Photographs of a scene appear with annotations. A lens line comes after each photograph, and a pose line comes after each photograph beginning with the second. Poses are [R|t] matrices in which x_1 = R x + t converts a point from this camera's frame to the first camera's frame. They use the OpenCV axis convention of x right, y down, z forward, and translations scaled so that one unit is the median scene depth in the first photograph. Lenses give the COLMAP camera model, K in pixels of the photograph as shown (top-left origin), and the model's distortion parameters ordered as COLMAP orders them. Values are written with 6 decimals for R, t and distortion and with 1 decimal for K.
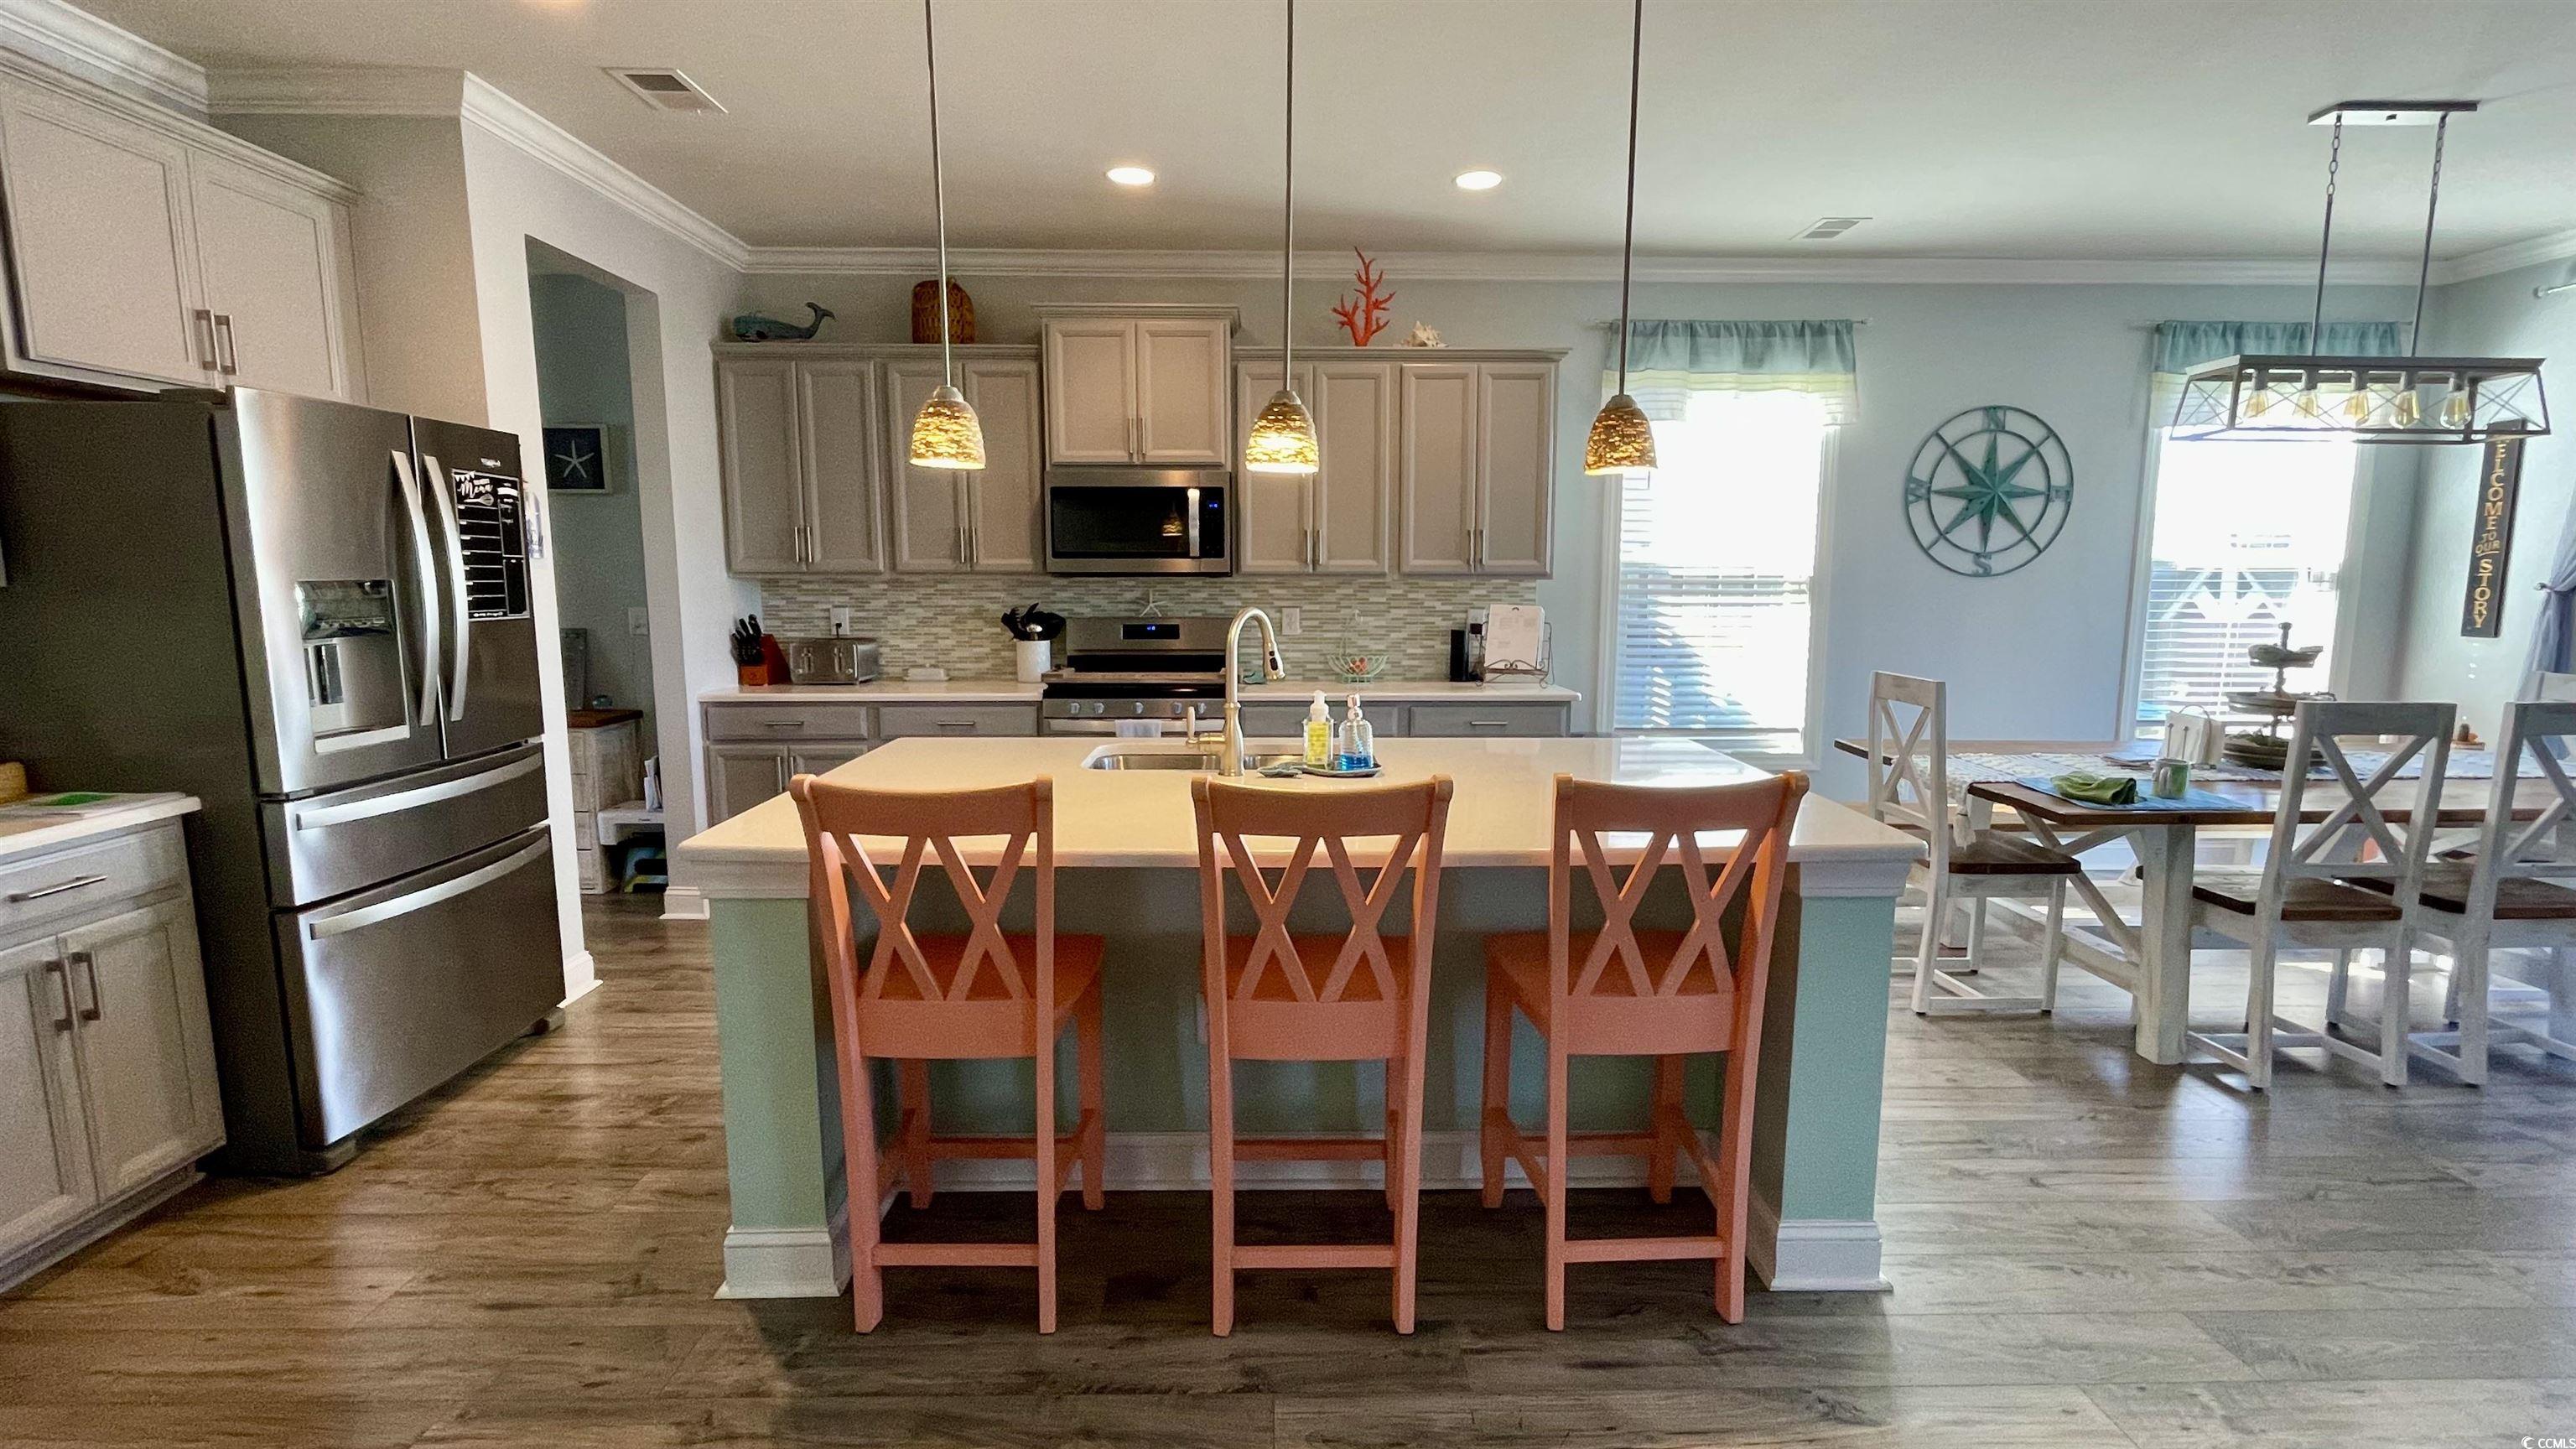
lens RADIAL K [[1147.8, 0, 1287.4], [0, 1147.8, 722.6], [0, 0, 1]] dist [0.002133, 0.000167]
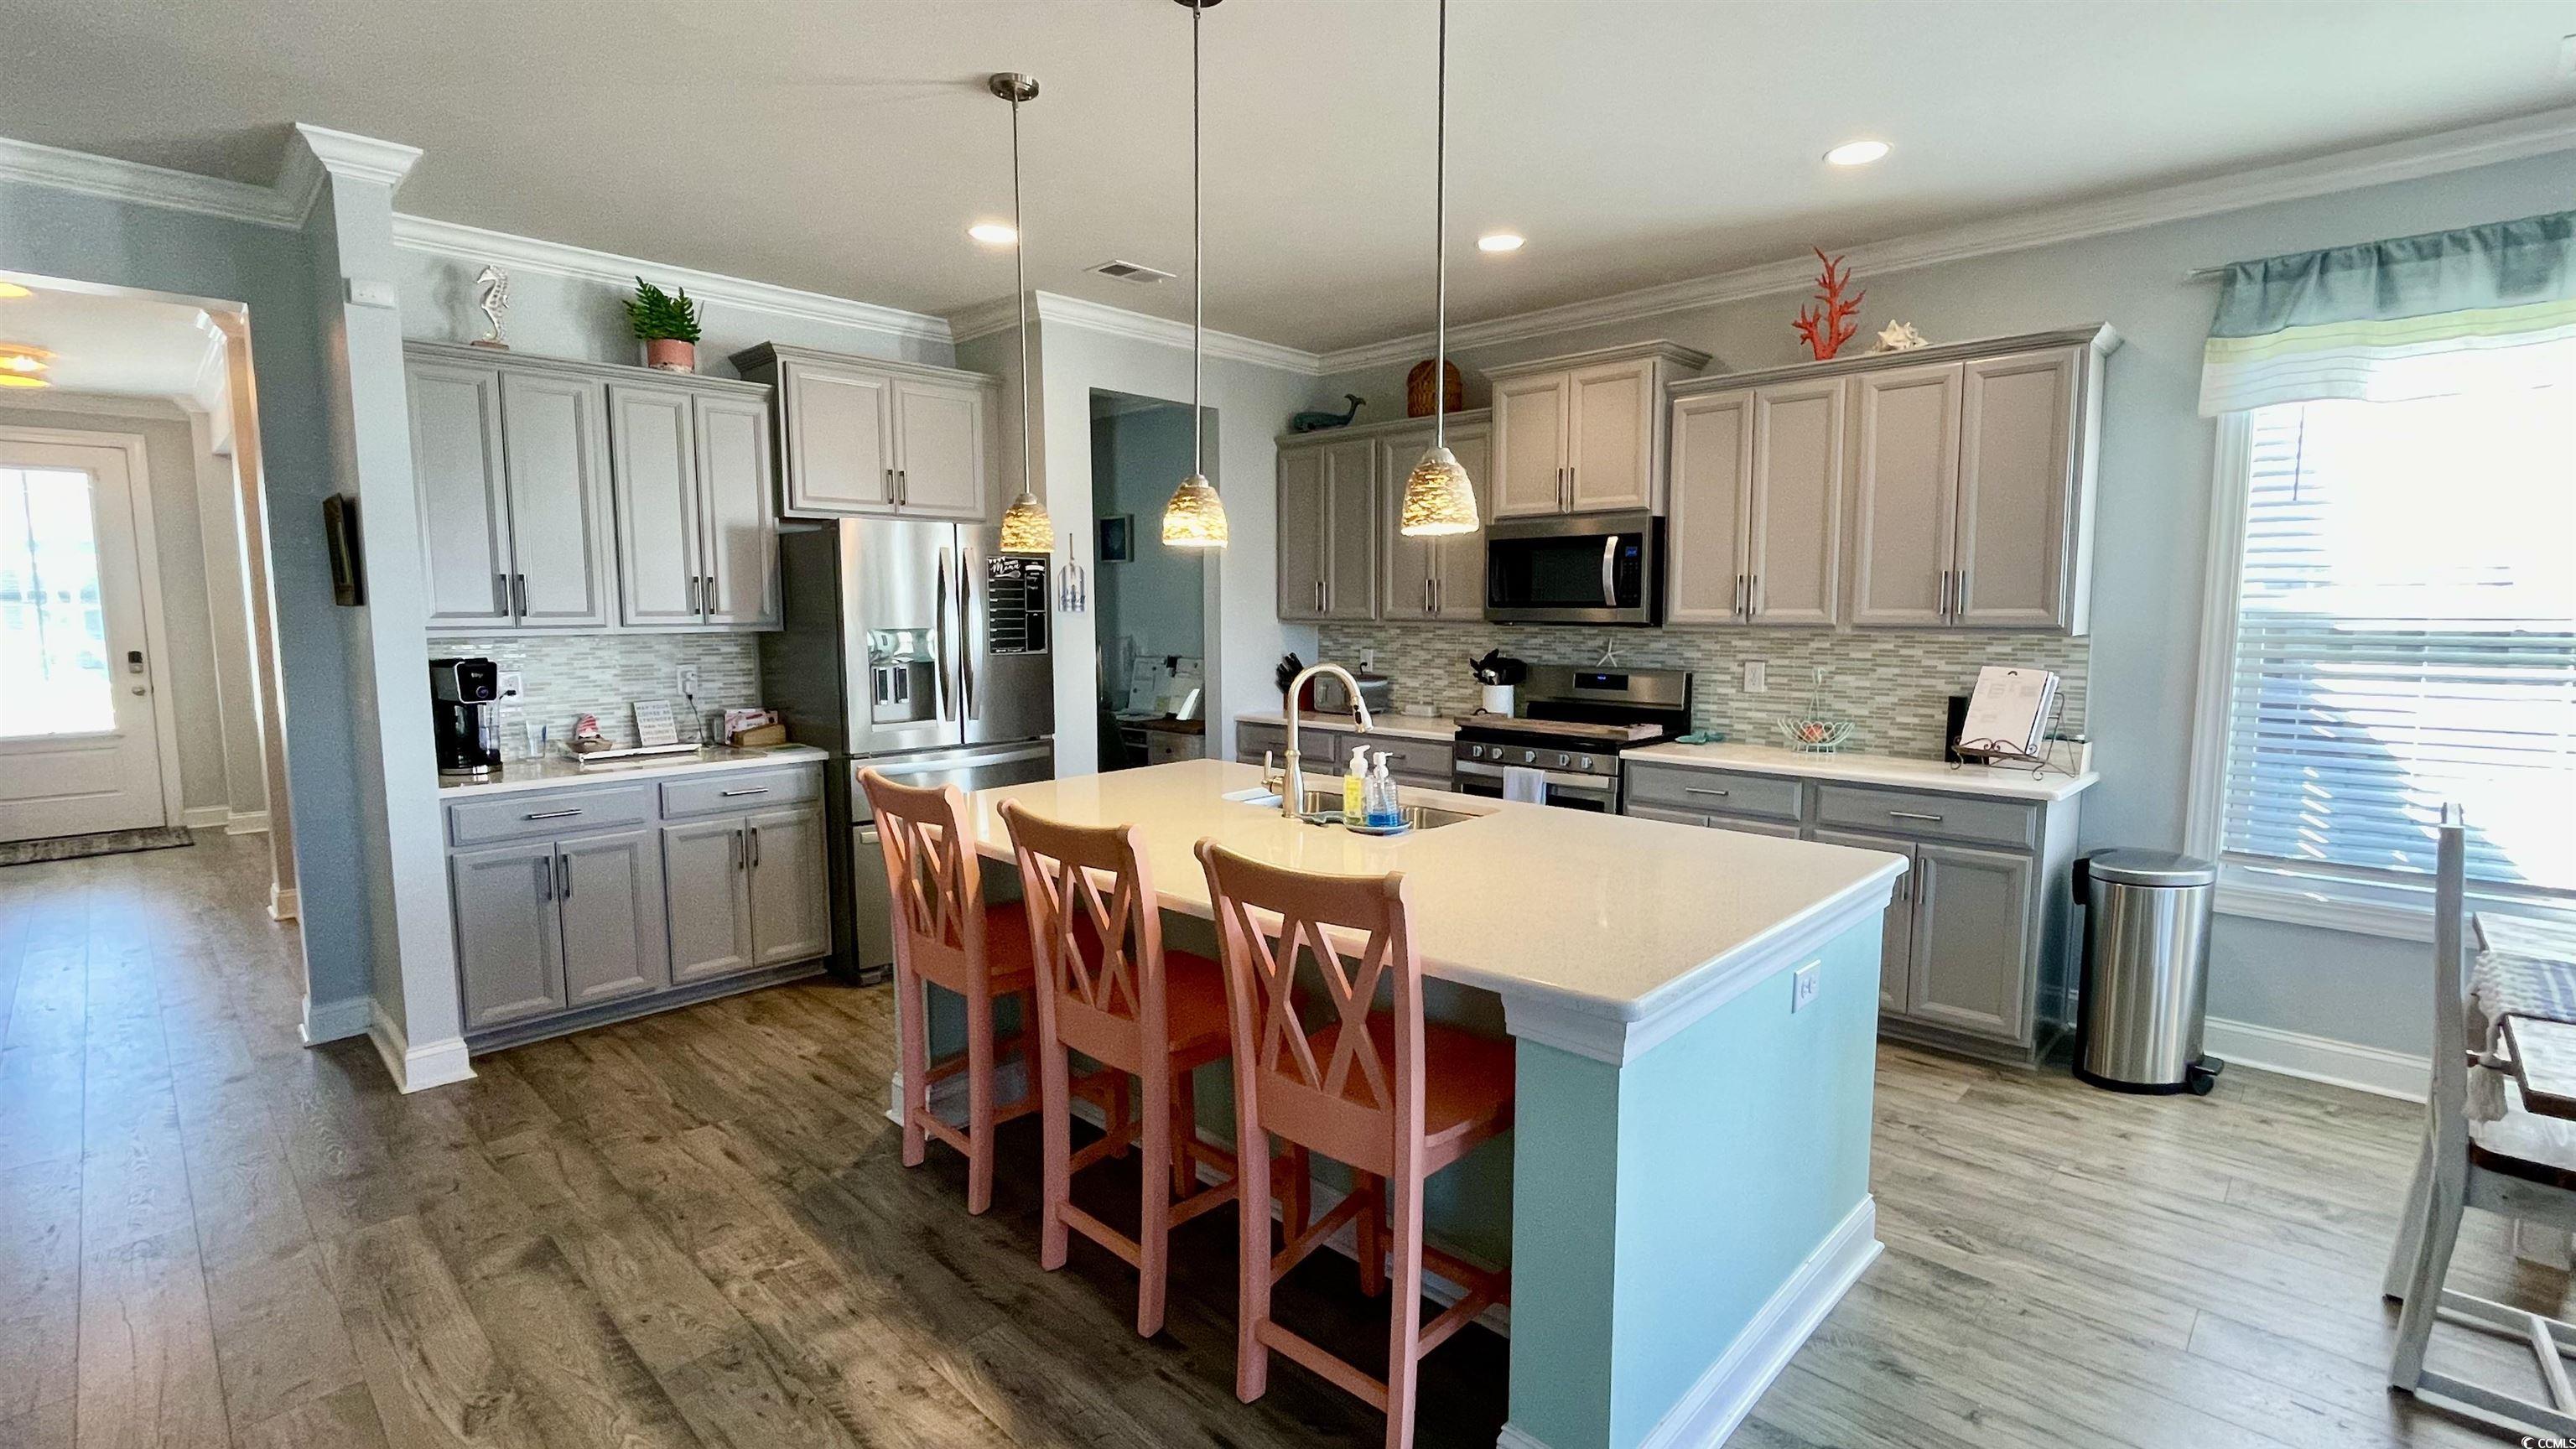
lens RADIAL K [[1147.8, 0, 1285.8], [0, 1147.8, 725.2], [0, 0, 1]] dist [0.002133, 0.000167]
pose [[0.711034, 0.071419, -0.699521, 0.397668], [-0.090463, 0.995852, 0.009721, -0.028883], [0.697314, 0.056369, 0.714546, 0.122606]]
